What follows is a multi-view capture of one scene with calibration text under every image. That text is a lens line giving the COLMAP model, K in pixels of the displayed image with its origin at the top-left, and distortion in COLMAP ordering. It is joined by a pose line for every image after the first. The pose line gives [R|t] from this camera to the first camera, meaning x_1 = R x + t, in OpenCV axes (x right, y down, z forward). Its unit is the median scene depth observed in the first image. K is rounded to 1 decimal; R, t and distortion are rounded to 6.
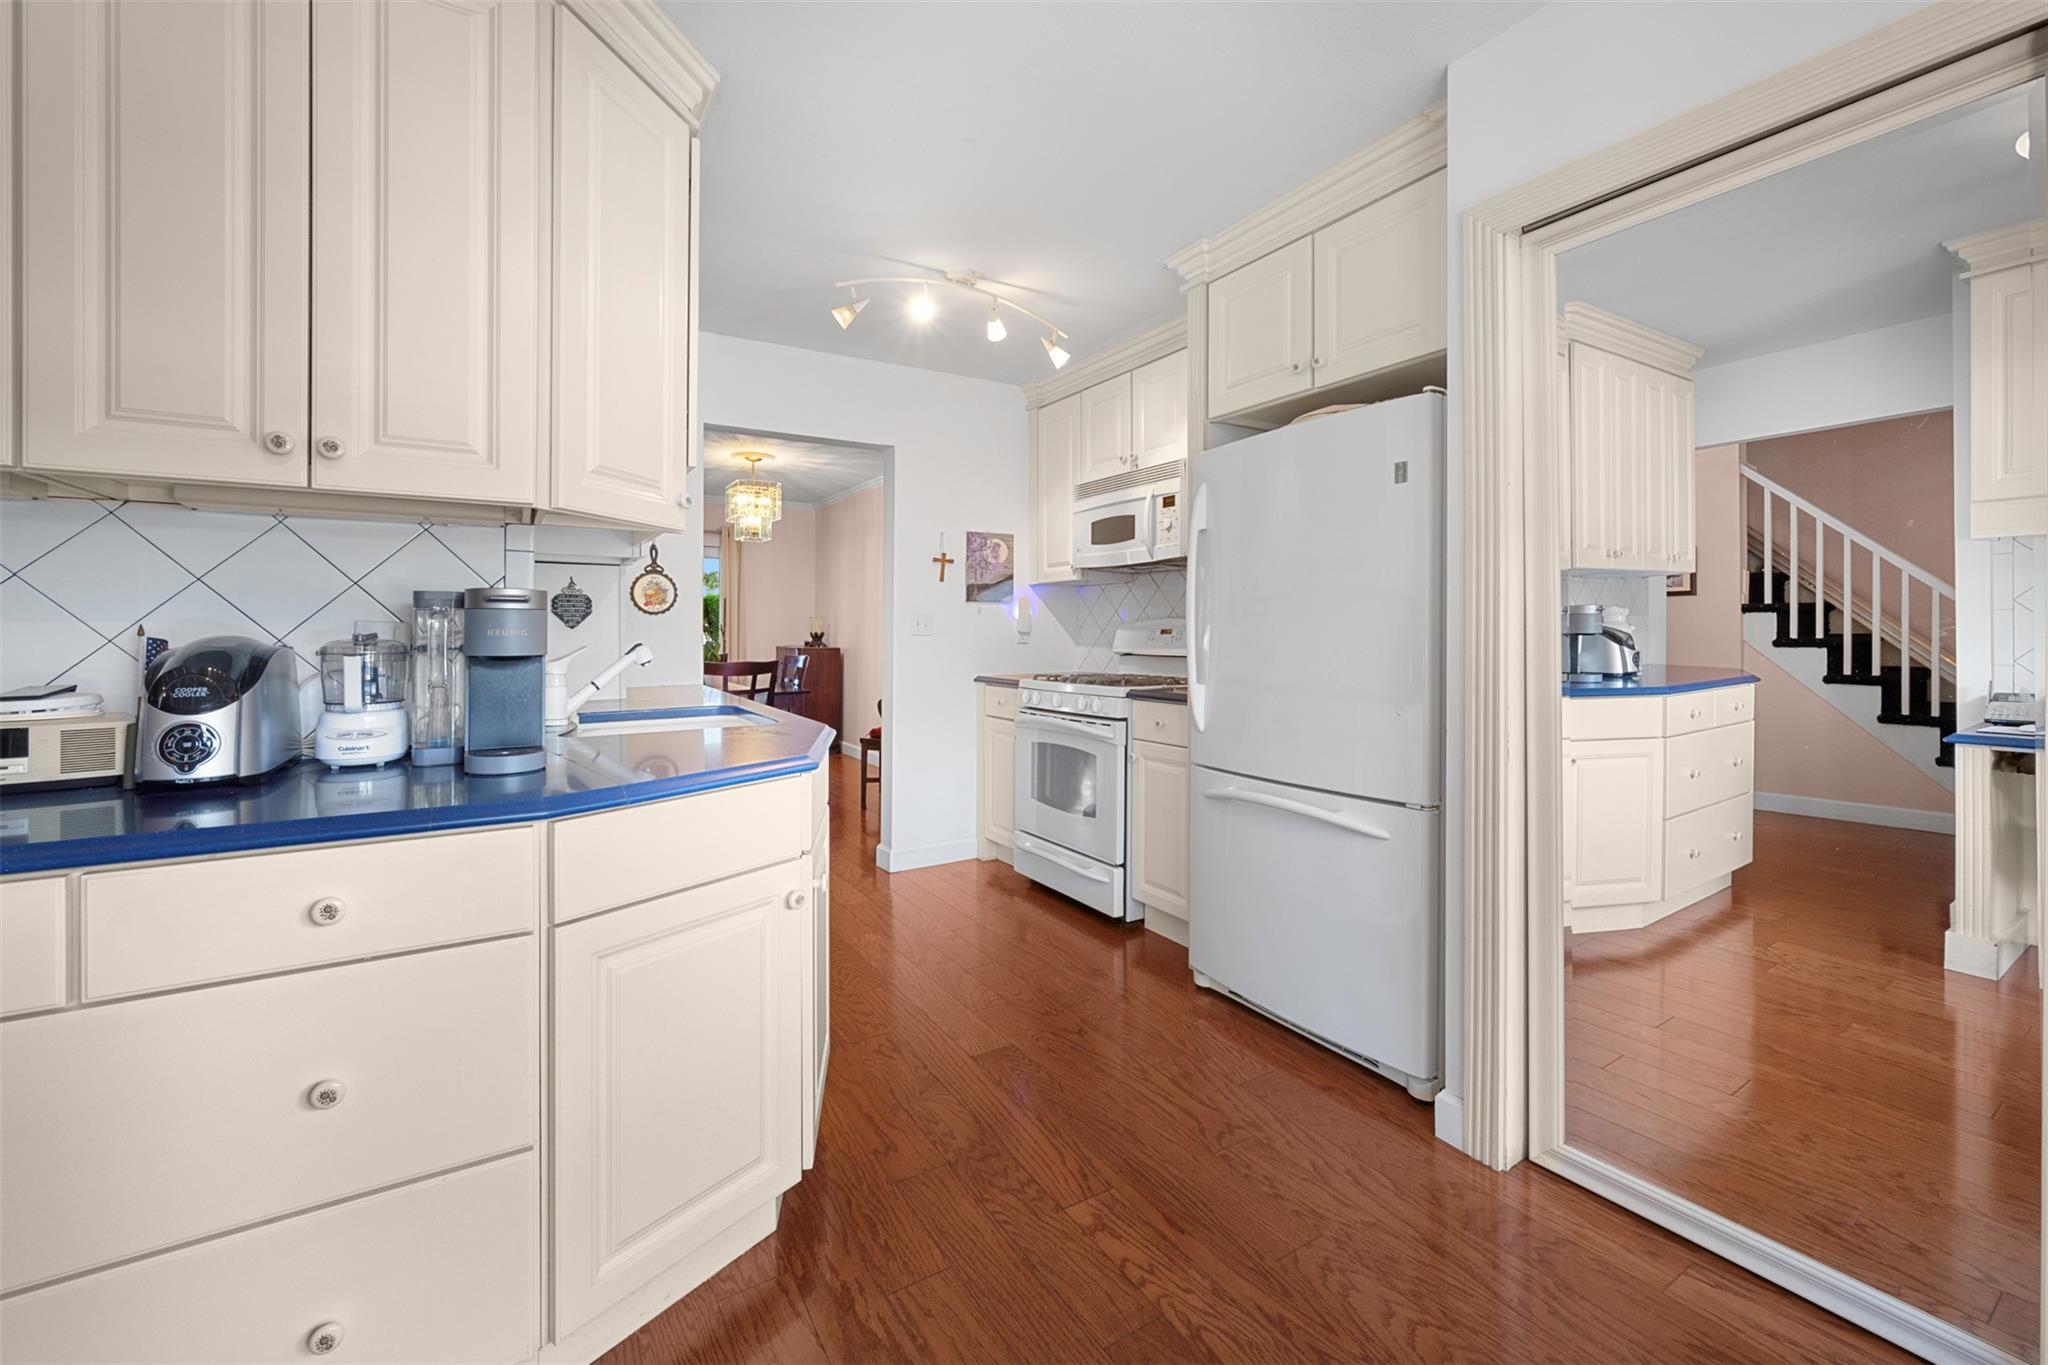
lens RADIAL K [[827.3, 0, 1020.2], [0, 827.3, 627.1], [0, 0, 1]] dist [-0.003726, 0.001030]
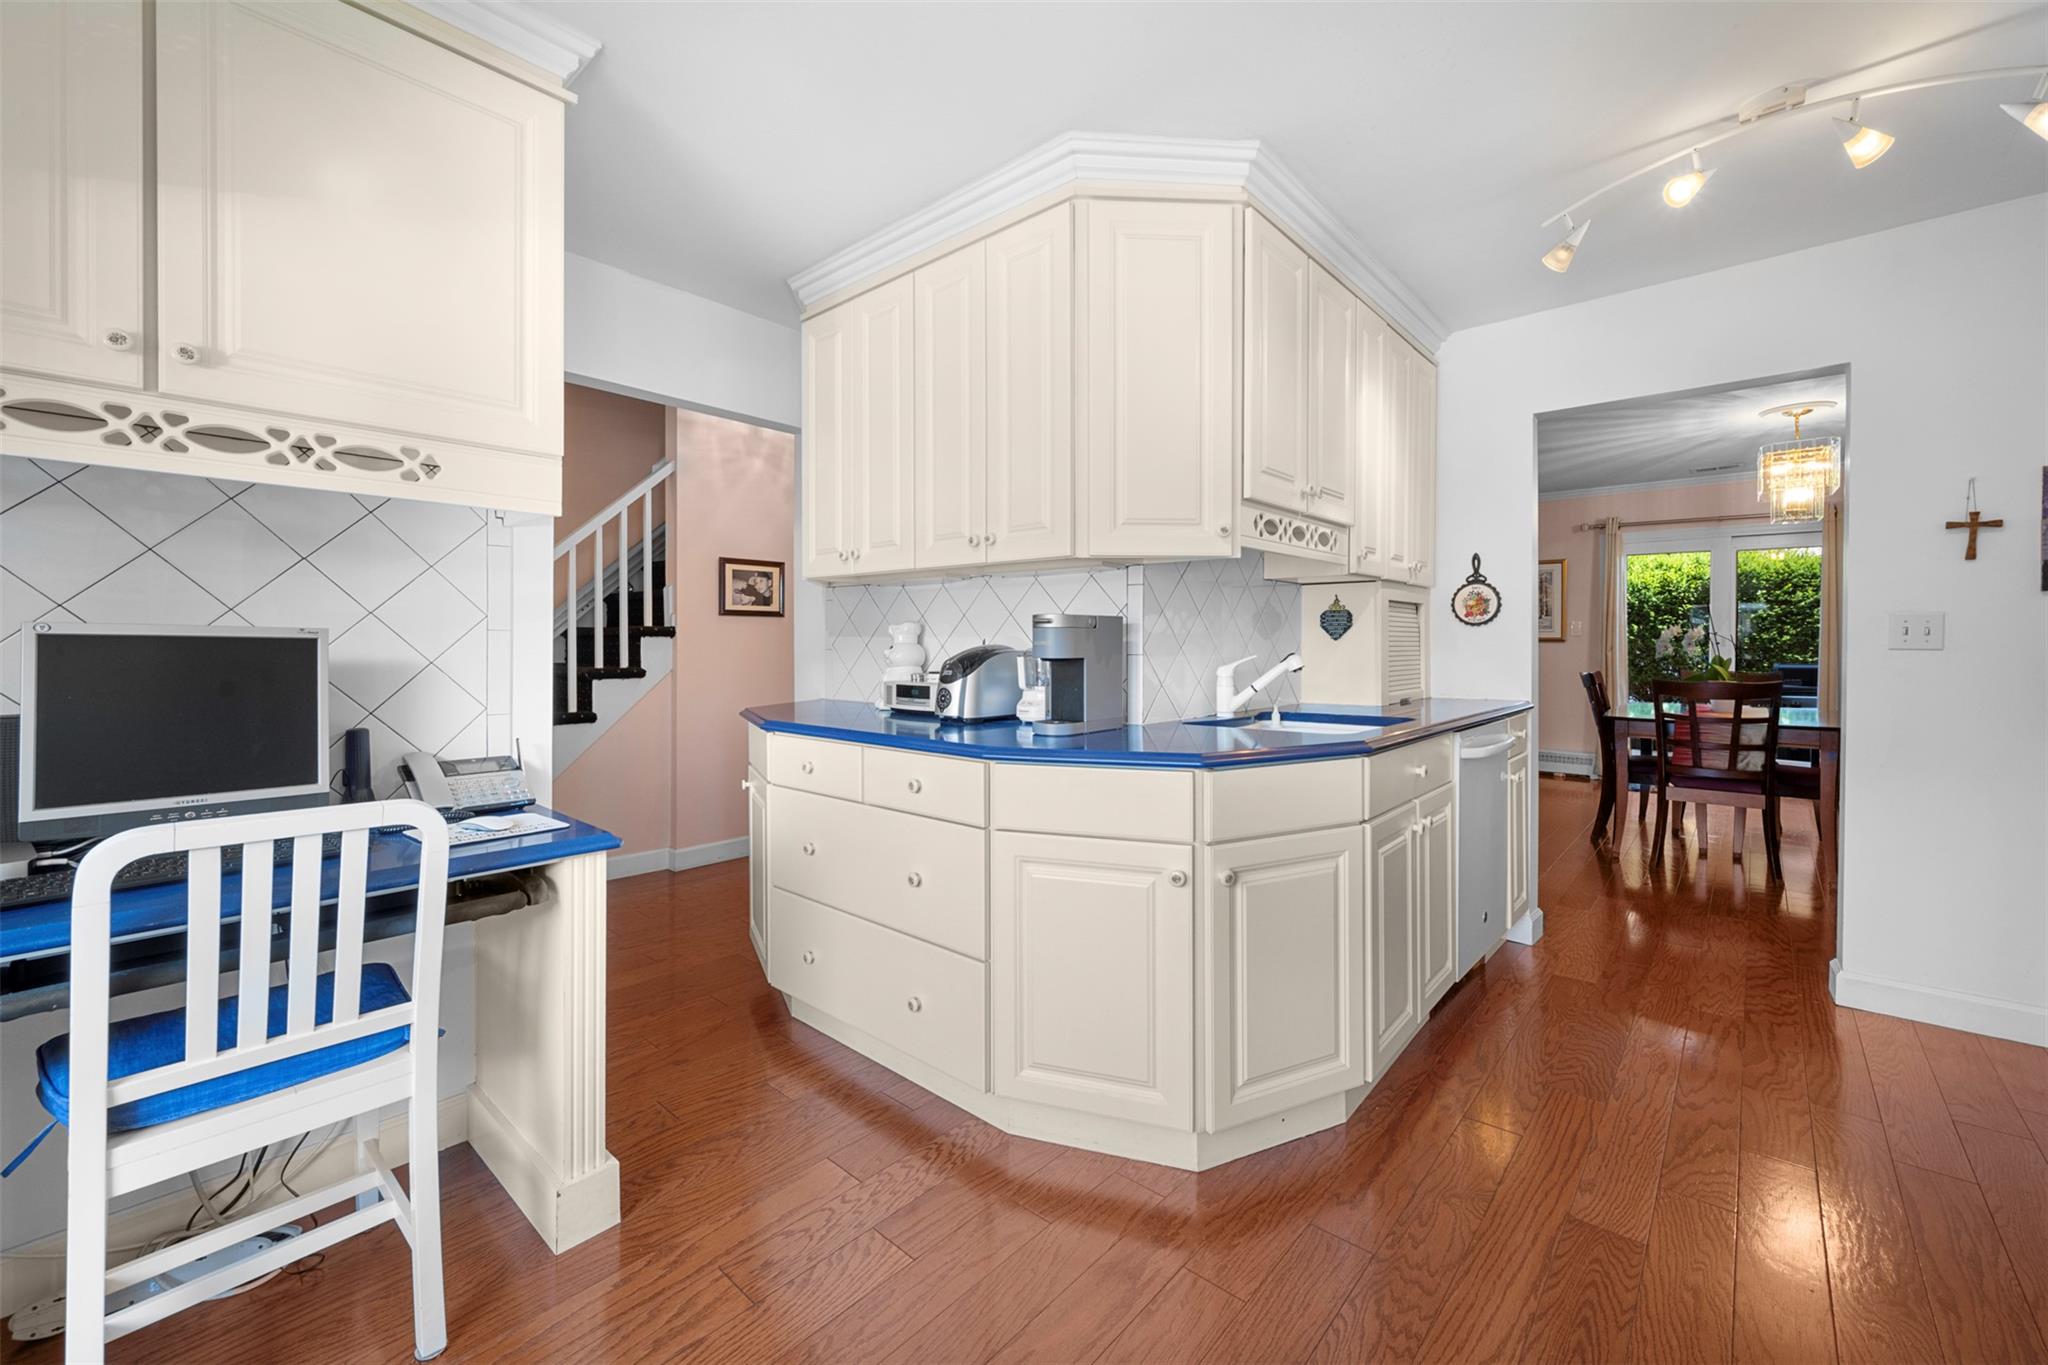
lens RADIAL K [[827.3, 0, 1036.8], [0, 827.3, 642.0], [0, 0, 1]] dist [-0.003726, 0.001030]
pose [[0.293070, -0.000372, -0.956091, 0.416762], [0.003574, 0.999993, 0.000707, 0.001911], [0.956084, -0.003624, 0.293069, 0.266168]]
